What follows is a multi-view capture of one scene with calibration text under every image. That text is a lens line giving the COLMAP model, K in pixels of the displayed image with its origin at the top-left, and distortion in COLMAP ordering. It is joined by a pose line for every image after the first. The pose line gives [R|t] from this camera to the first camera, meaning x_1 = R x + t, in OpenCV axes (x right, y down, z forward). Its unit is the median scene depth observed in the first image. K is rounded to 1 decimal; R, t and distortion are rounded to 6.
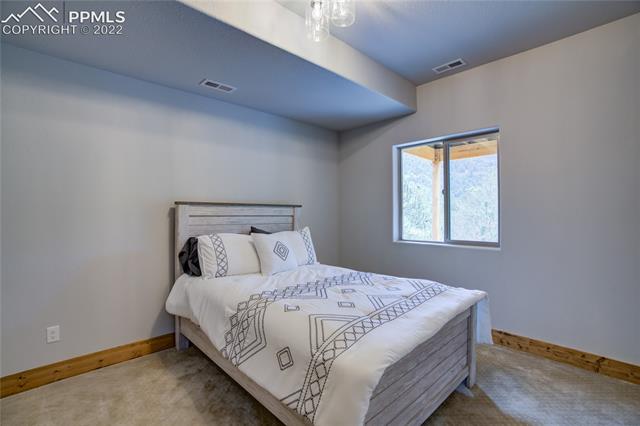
lens RADIAL K [[295.3, 0, 314.0], [0, 295.3, 214.5], [0, 0, 1]] dist [-0.001653, -0.000078]
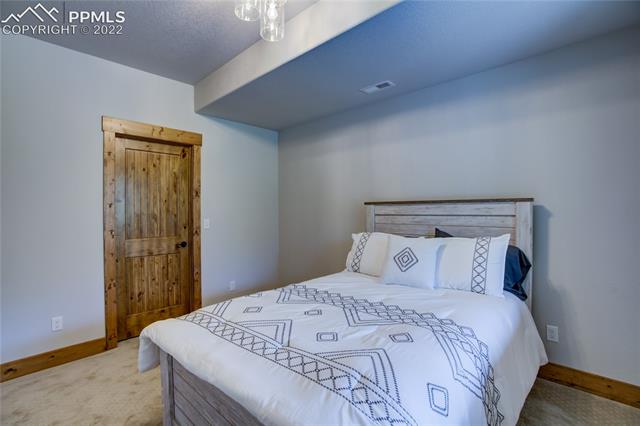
lens RADIAL K [[295.3, 0, 314.1], [0, 295.3, 213.3], [0, 0, 1]] dist [-0.001653, -0.000078]
pose [[0.042637, 0.002500, -0.999087, 0.628246], [0.001983, 0.999995, 0.002586, -0.003828], [0.999089, -0.002091, 0.042632, 0.682975]]
